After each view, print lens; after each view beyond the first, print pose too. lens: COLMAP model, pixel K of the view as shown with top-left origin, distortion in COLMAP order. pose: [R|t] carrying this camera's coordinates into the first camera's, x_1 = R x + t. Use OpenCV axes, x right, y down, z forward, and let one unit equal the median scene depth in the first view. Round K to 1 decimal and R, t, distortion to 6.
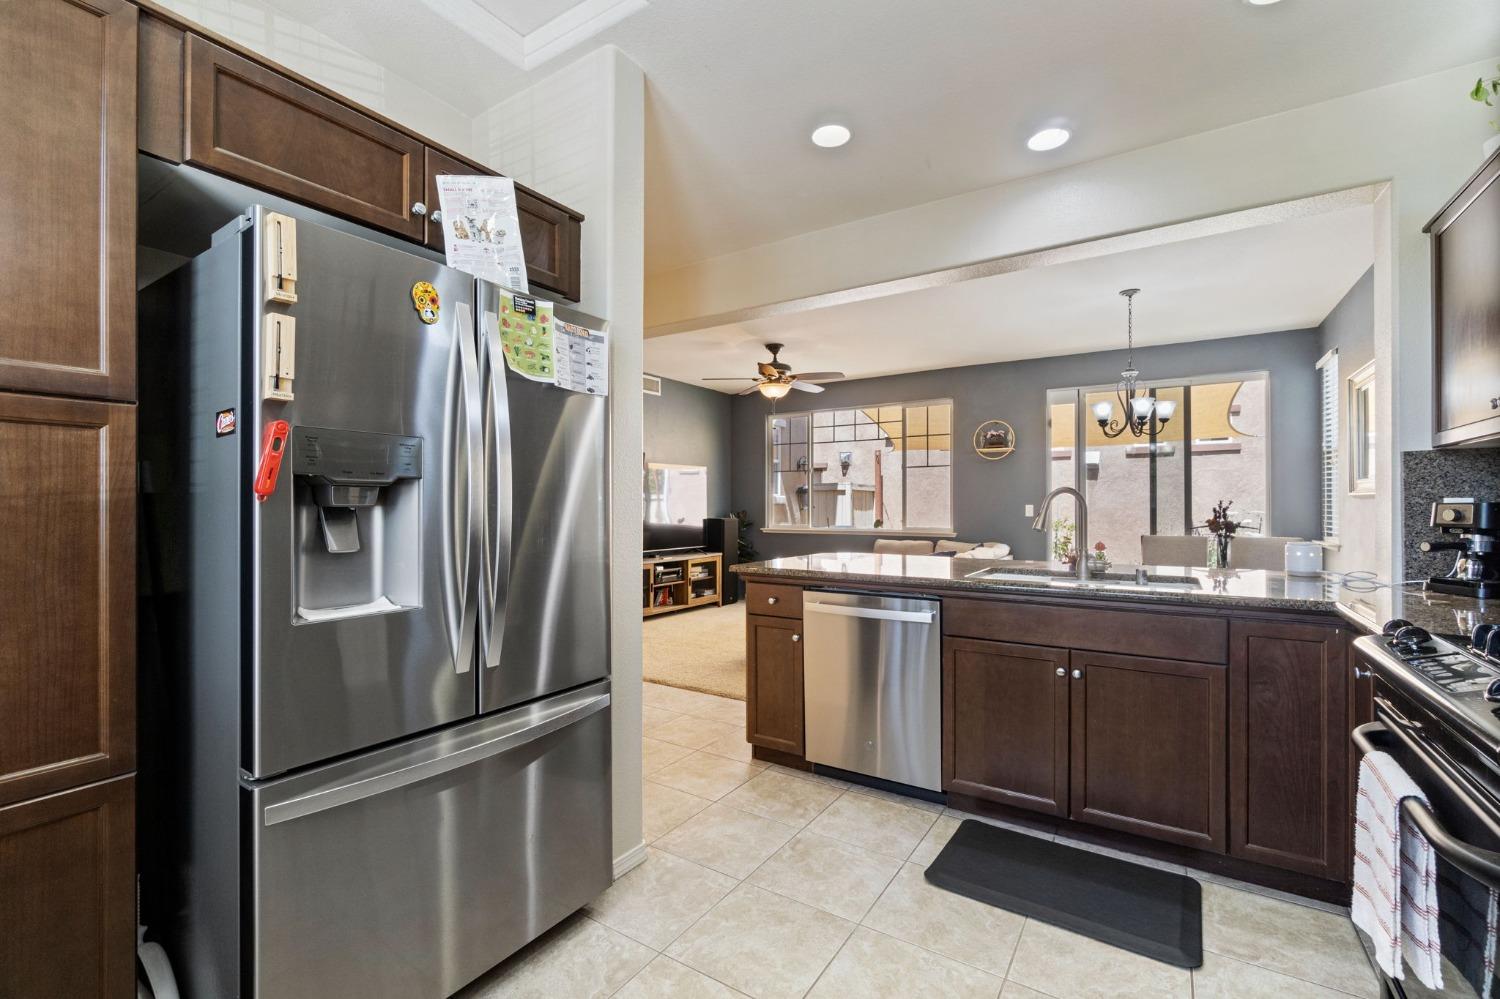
lens RADIAL K [[647.6, 0, 750.9], [0, 647.6, 503.3], [0, 0, 1]] dist [-0.008123, 0.002275]
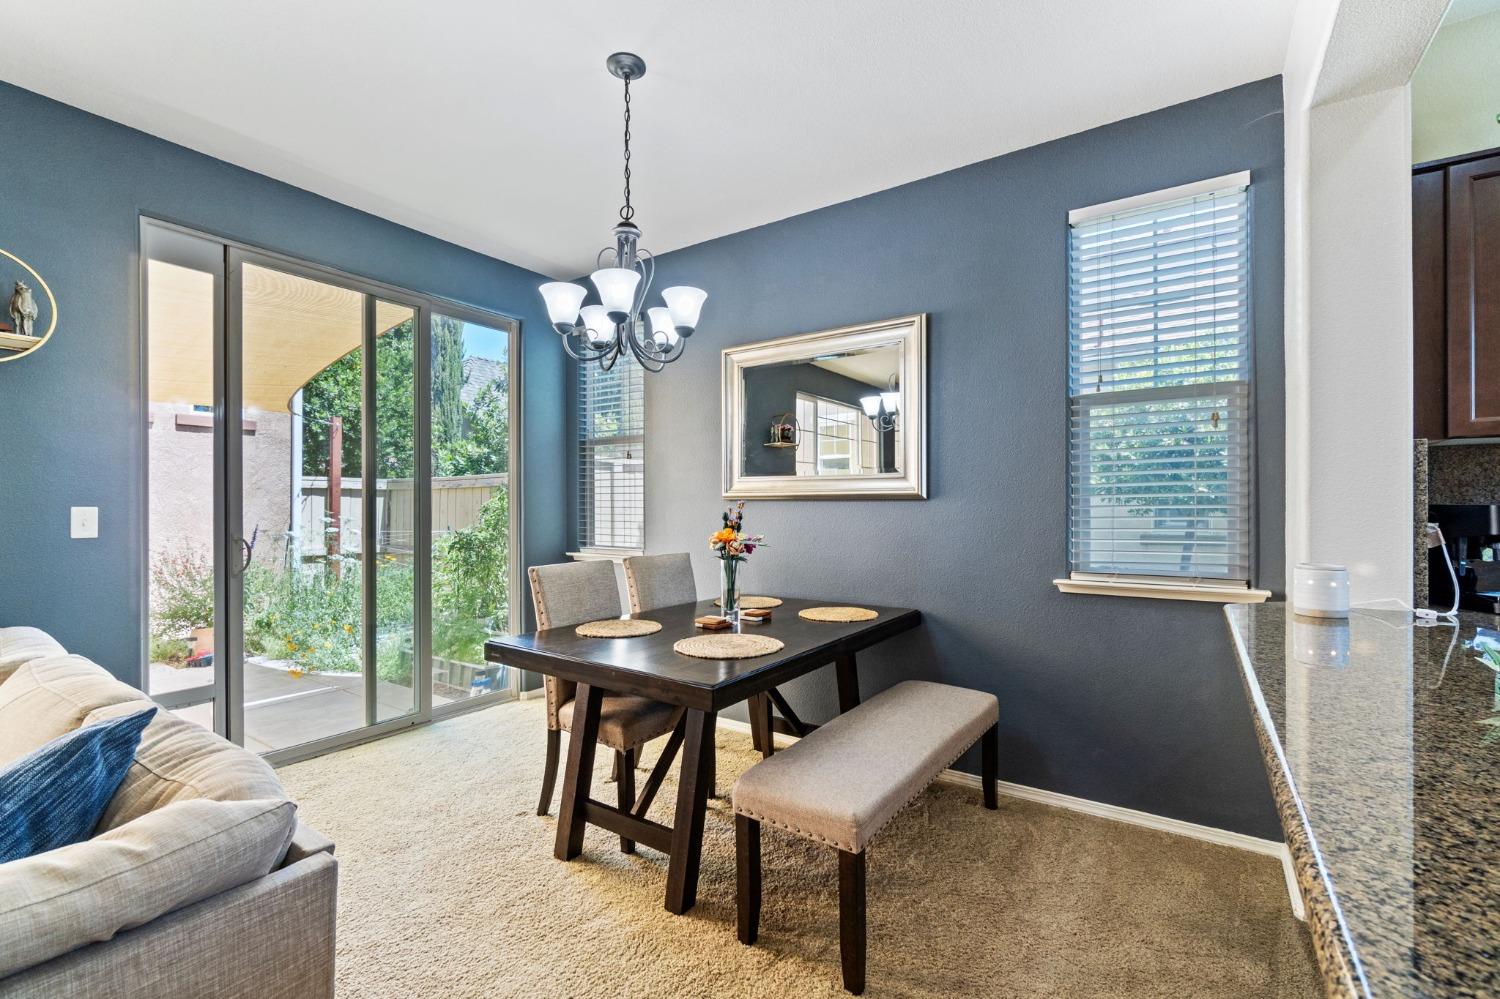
lens RADIAL K [[647.6, 0, 750.3], [0, 647.6, 508.9], [0, 0, 1]] dist [-0.008123, 0.002275]
pose [[0.020448, 0.000106, 0.999791, 0.075919], [-0.002859, 0.999996, -0.000047, 0.002371], [-0.999787, -0.002858, 0.020449, 0.623514]]
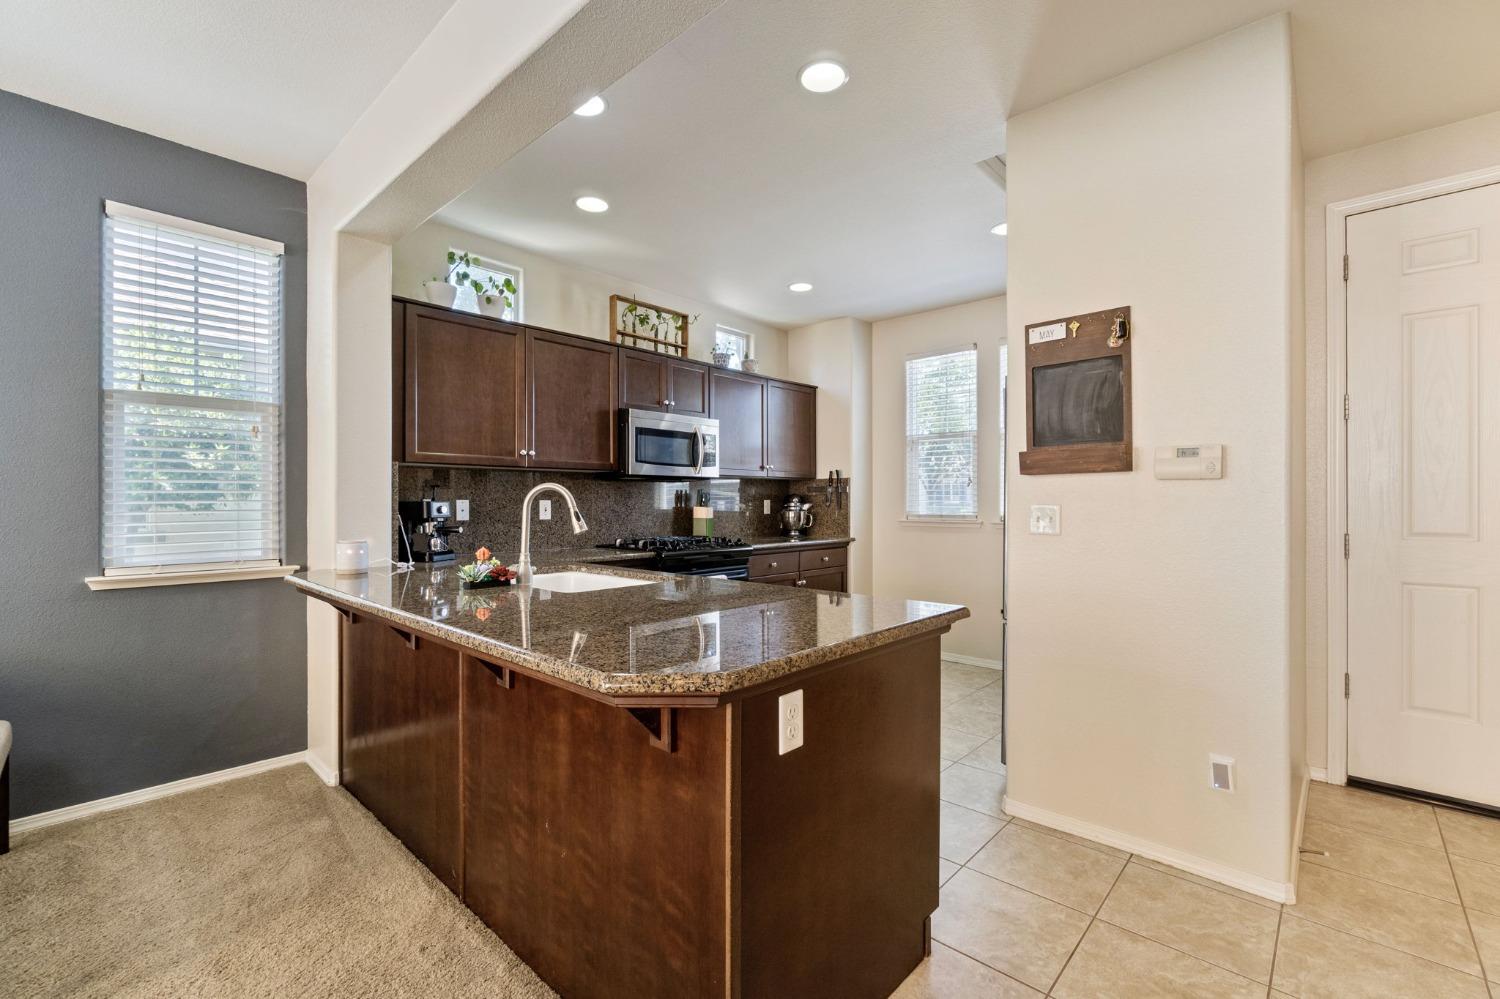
lens RADIAL K [[647.6, 0, 752.0], [0, 647.6, 502.0], [0, 0, 1]] dist [-0.008123, 0.002275]
pose [[-0.987021, 0.000241, 0.160589, 0.031859], [-0.000484, 0.999990, -0.004474, 0.002120], [-0.160588, -0.004494, -0.987011, 0.753946]]
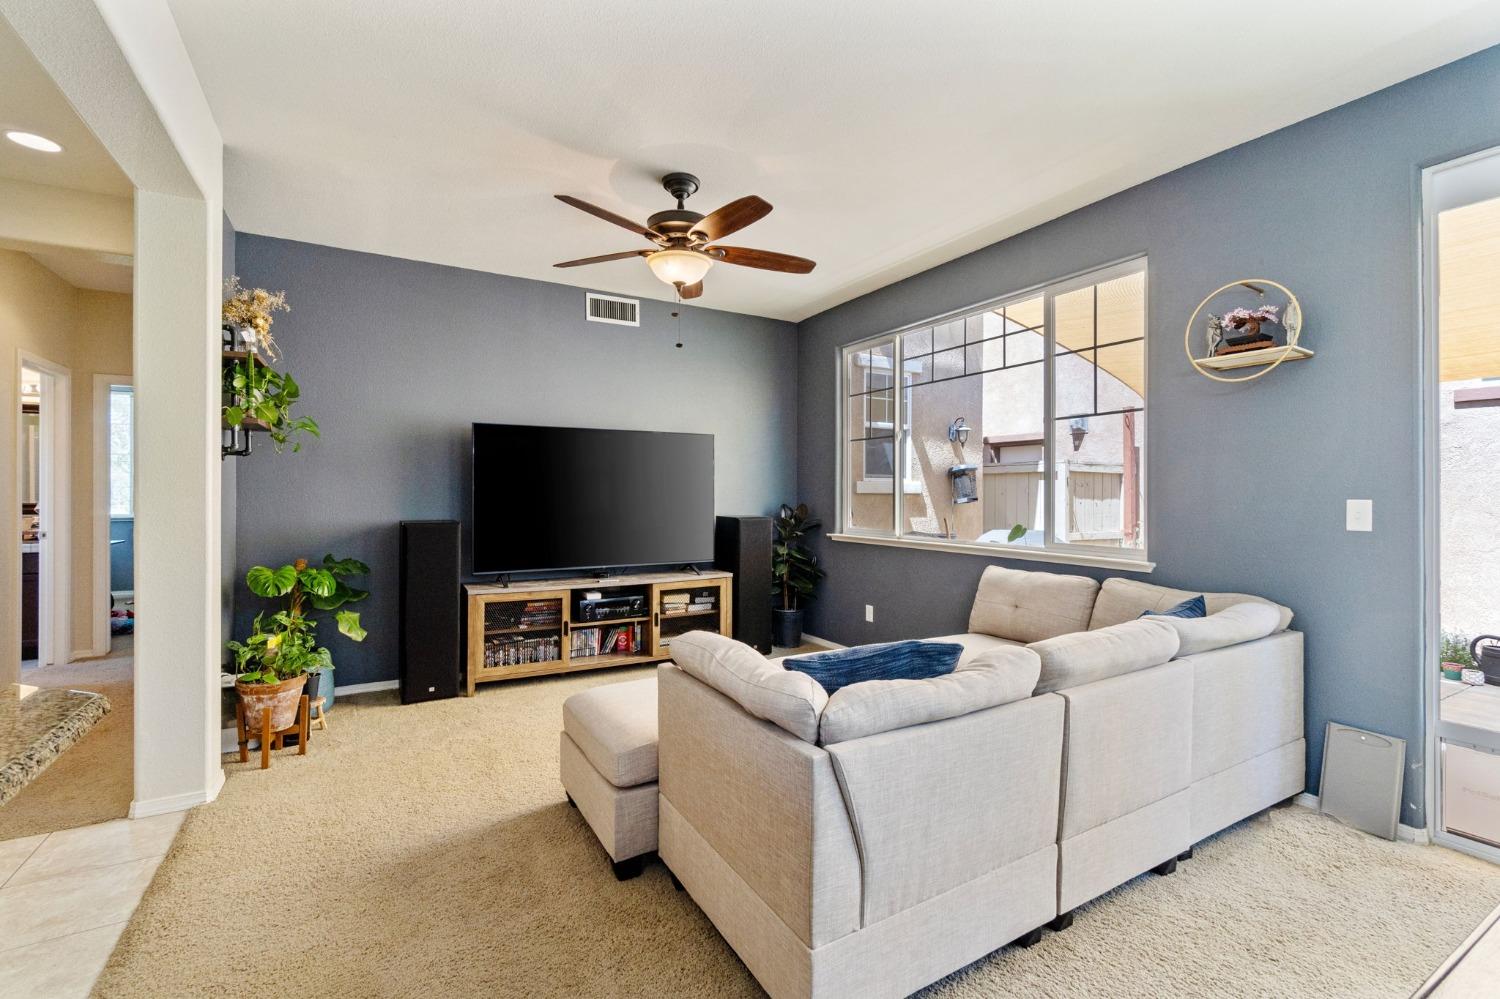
lens RADIAL K [[666.8, 0, 744.9], [0, 666.8, 496.7], [0, 0, 1]] dist [0.008699, 0.000916]
pose [[0.893938, 0.005495, -0.448158, 0.295374], [-0.001897, 0.999962, 0.008476, -0.001818], [0.448187, -0.006727, 0.893914, 0.514874]]
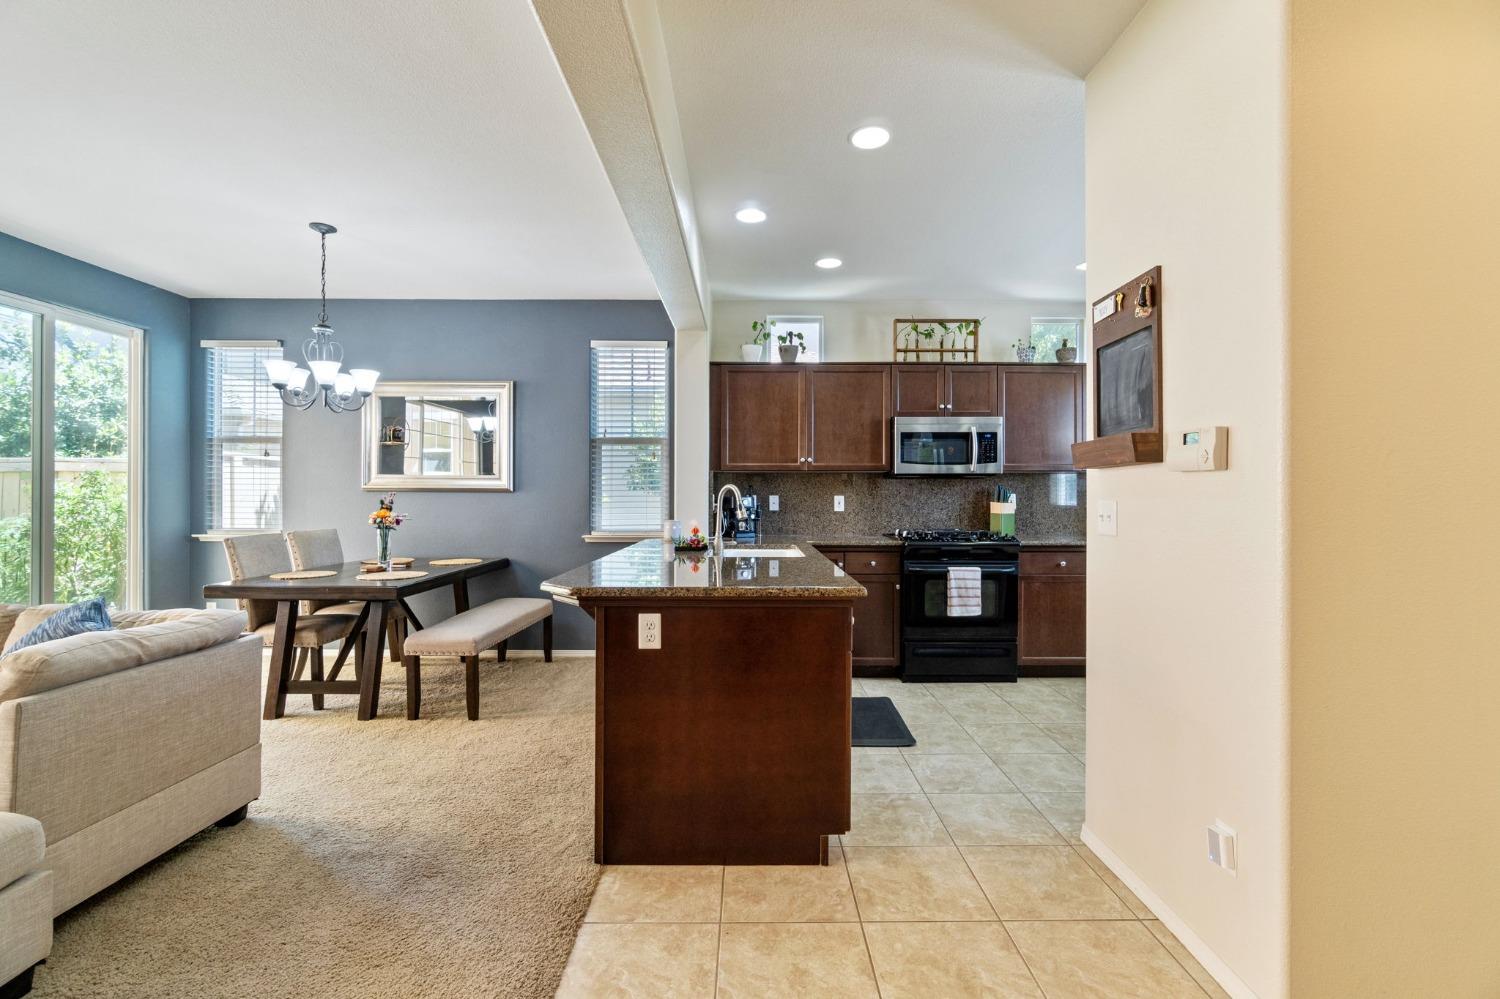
lens RADIAL K [[647.6, 0, 757.0], [0, 647.6, 494.8], [0, 0, 1]] dist [-0.008123, 0.002275]
pose [[-0.555648, 0.001126, 0.831417, -0.252755], [-0.005901, 0.999969, -0.005298, 0.001165], [-0.831397, -0.007850, -0.555624, 0.691617]]
